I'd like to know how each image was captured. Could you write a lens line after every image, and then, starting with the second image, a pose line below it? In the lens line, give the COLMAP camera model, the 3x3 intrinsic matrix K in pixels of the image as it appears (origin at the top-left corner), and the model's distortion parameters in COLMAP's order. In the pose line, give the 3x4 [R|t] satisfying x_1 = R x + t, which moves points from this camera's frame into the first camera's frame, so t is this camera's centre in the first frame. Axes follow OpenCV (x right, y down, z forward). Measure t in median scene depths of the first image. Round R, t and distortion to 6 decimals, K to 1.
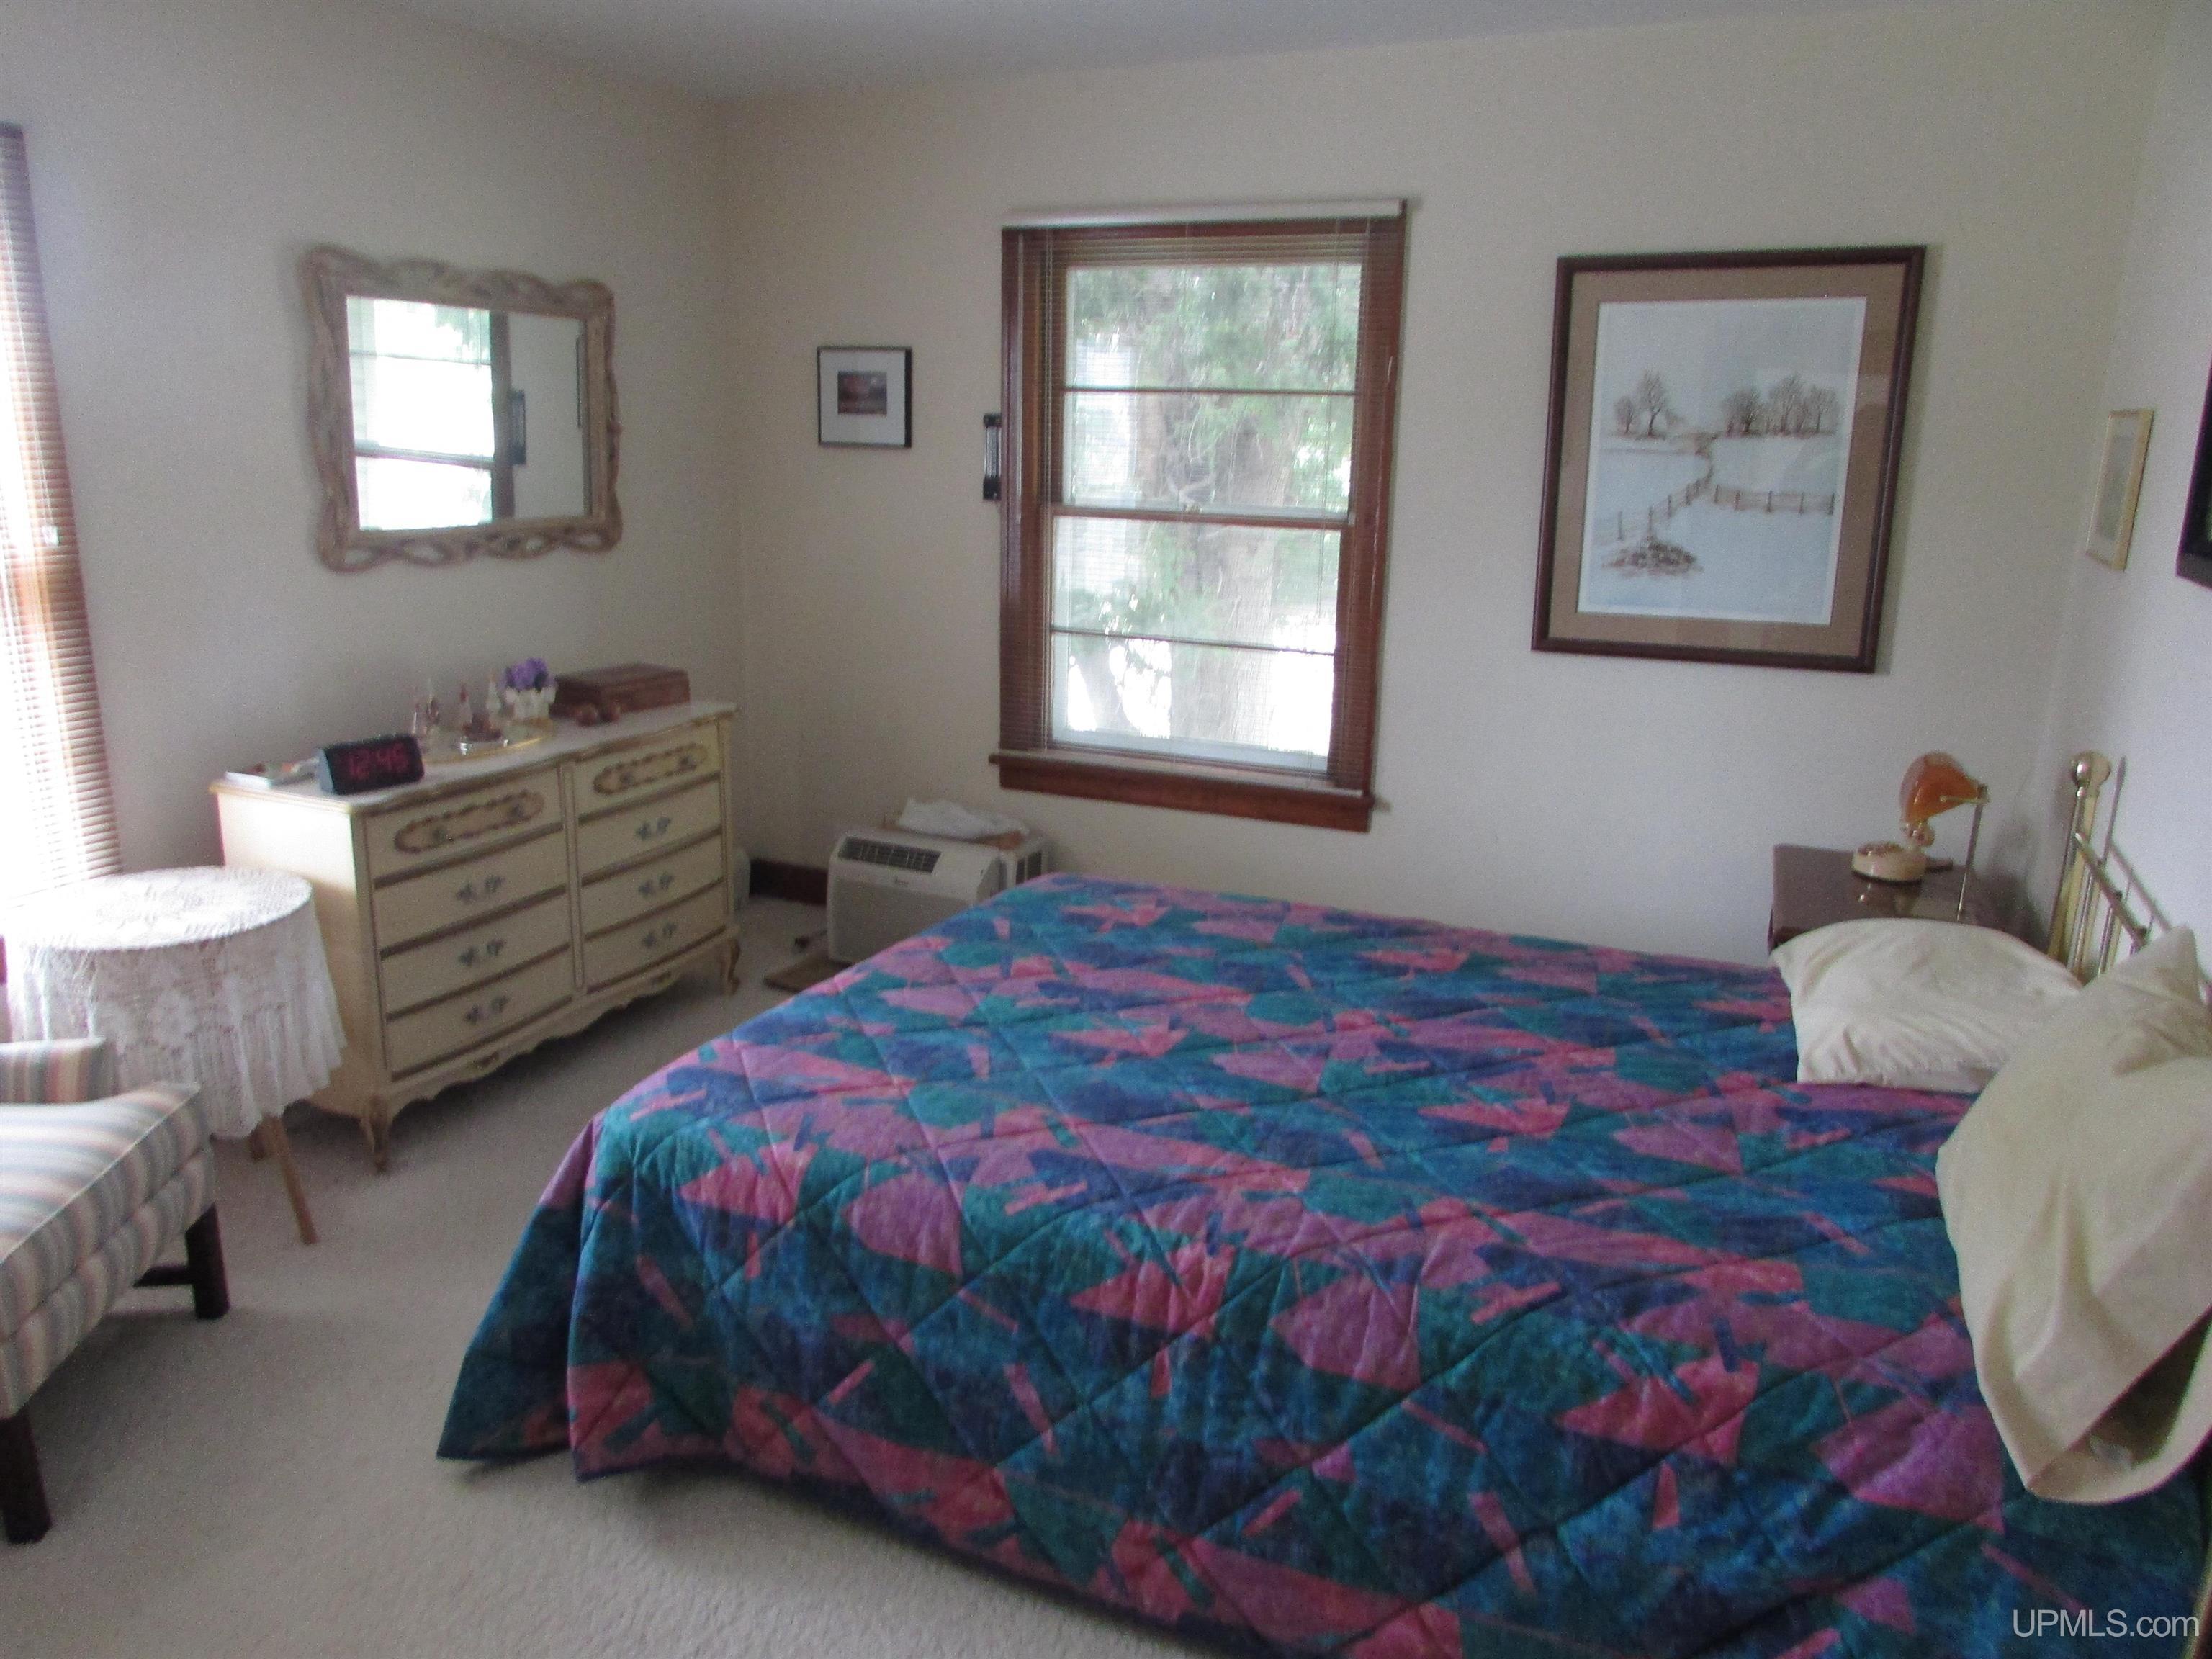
lens RADIAL K [[1612.8, 0, 1104.5], [0, 1612.8, 833.6], [0, 0, 1]] dist [-0.010018, -0.012162]
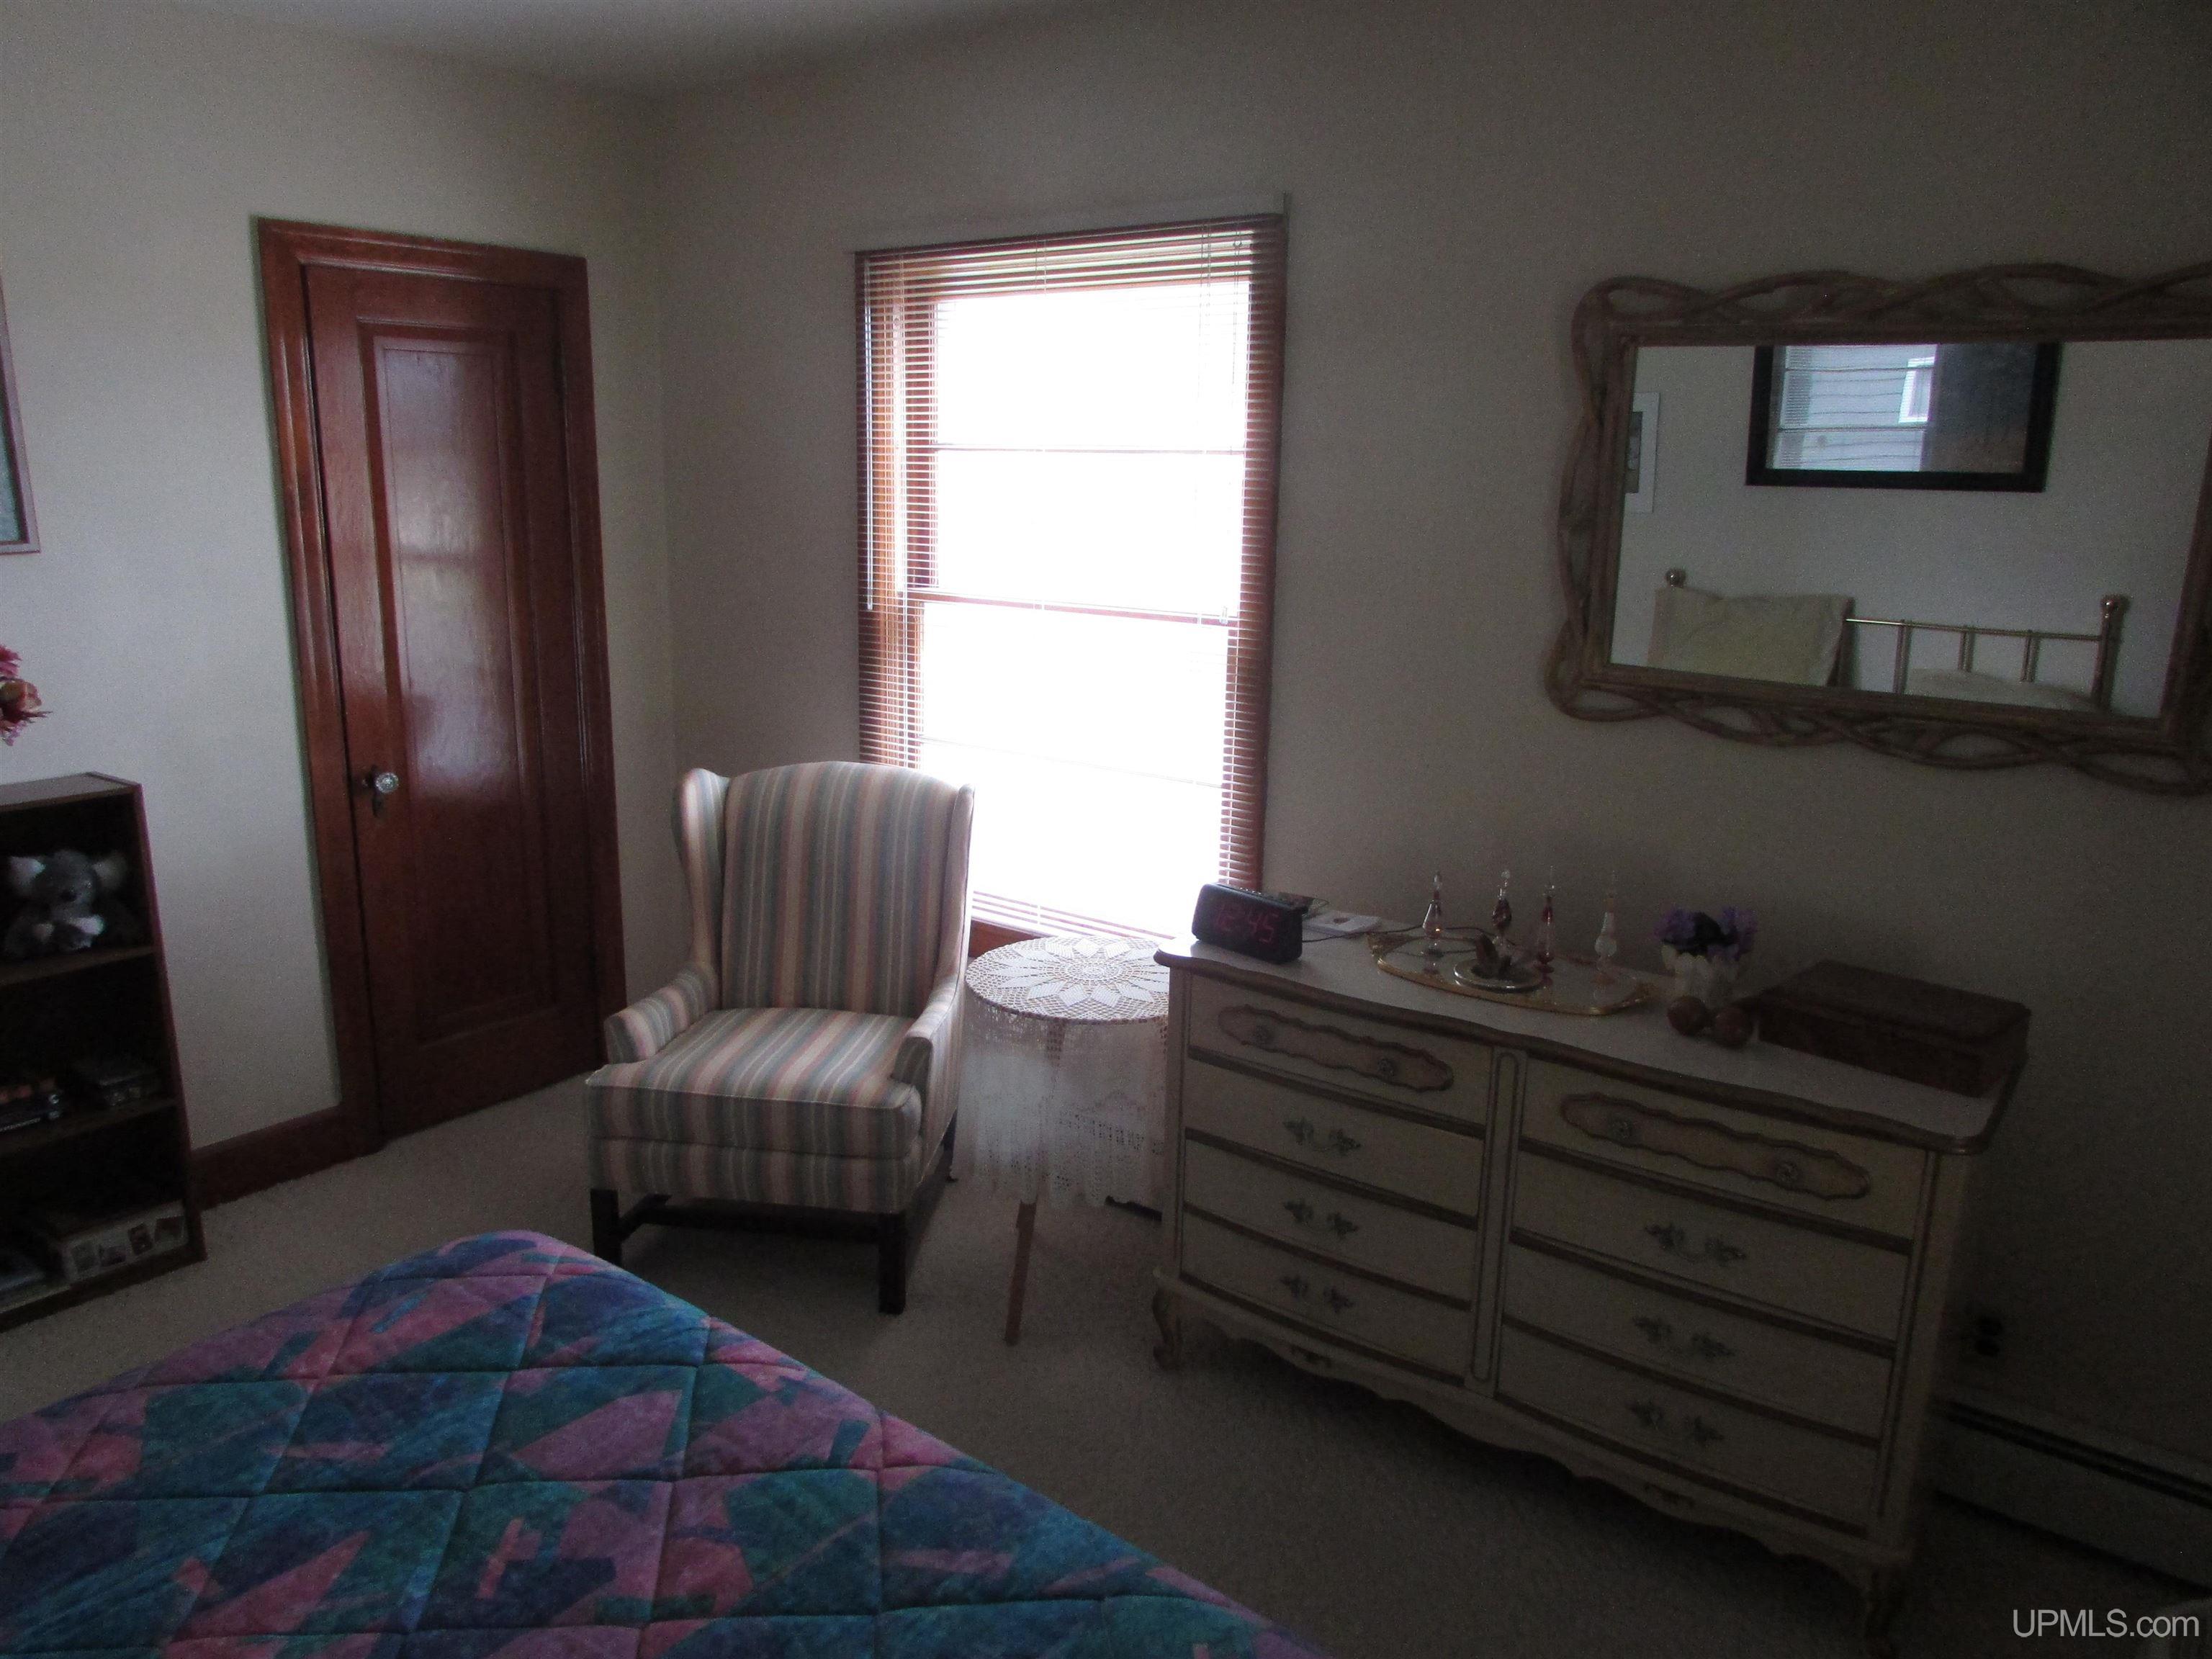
lens RADIAL K [[1612.8, 0, 1116.1], [0, 1612.8, 794.4], [0, 0, 1]] dist [-0.010018, -0.012162]
pose [[-0.255735, 0.172112, -0.951303, 0.301316], [-0.252543, 0.937963, 0.237589, -0.253632], [0.933178, 0.301004, -0.196404, 0.961042]]
